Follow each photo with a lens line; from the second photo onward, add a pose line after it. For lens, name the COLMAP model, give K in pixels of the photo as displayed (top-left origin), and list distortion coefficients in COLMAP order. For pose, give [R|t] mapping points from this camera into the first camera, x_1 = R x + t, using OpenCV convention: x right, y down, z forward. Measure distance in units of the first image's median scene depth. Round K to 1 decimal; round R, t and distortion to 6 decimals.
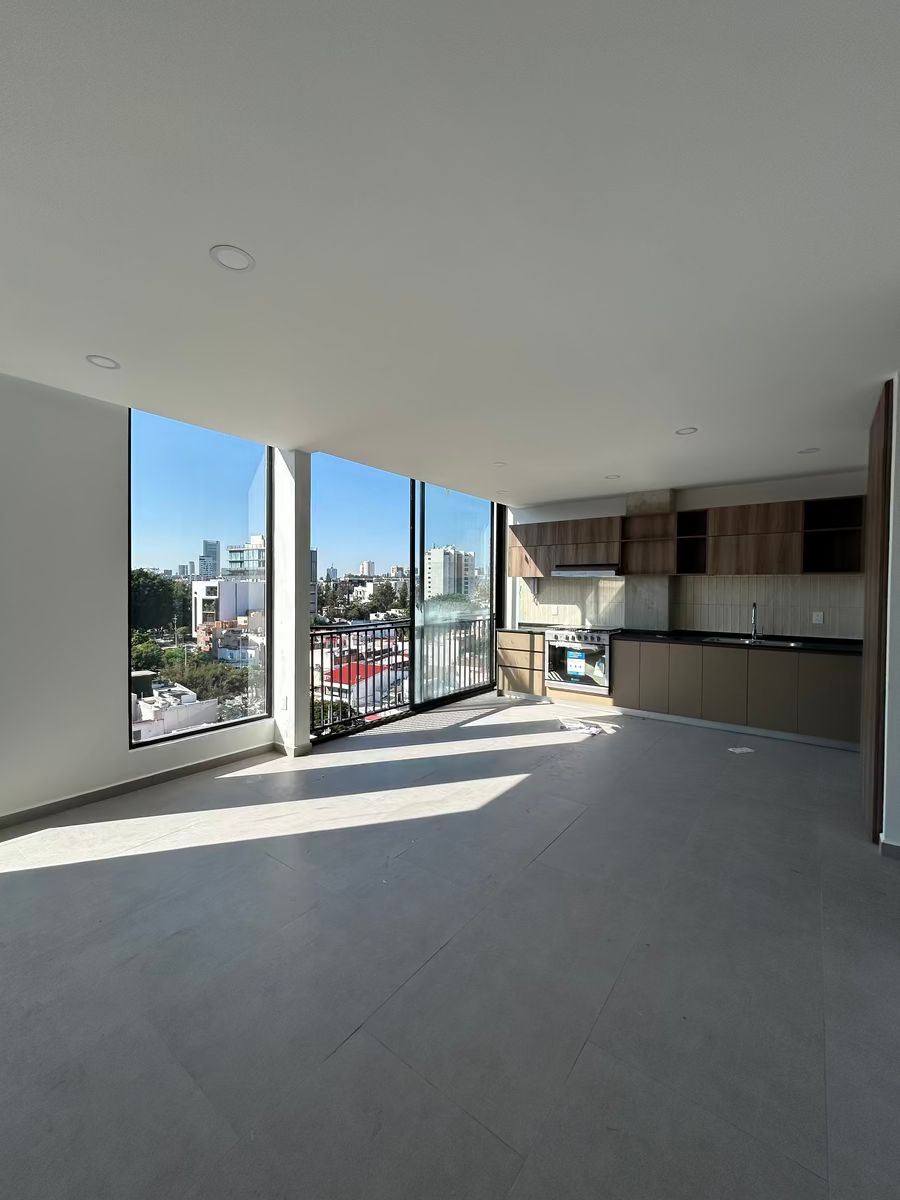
lens RADIAL K [[484.0, 0, 450.0], [0, 484.0, 600.0], [0, 0, 1]] dist [0.001428, 0.000125]
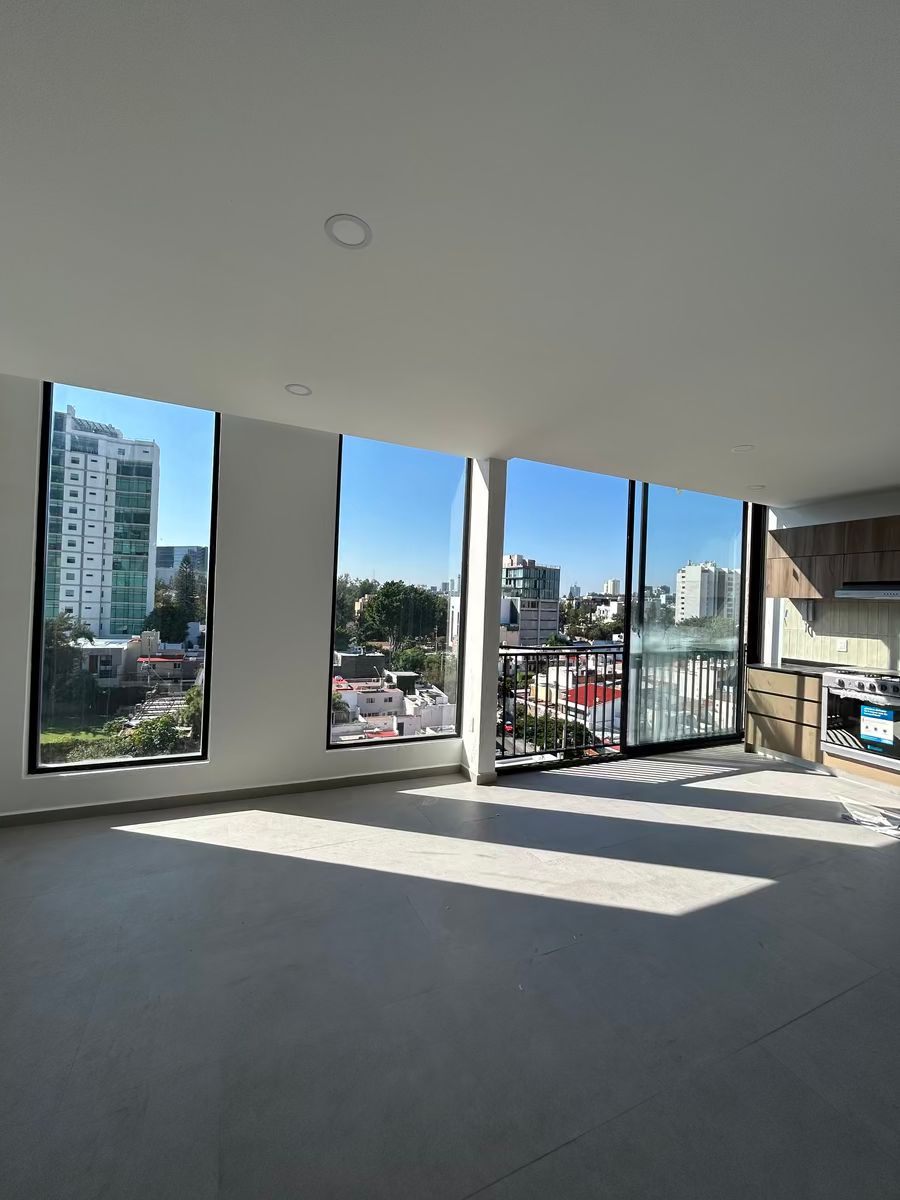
lens RADIAL K [[484.0, 0, 450.0], [0, 484.0, 600.0], [0, 0, 1]] dist [0.001428, 0.000125]
pose [[0.881682, 0.023746, -0.471247, 0.043288], [-0.041351, 0.998779, -0.027037, -0.002402], [0.470029, 0.043324, 0.881587, 0.093641]]
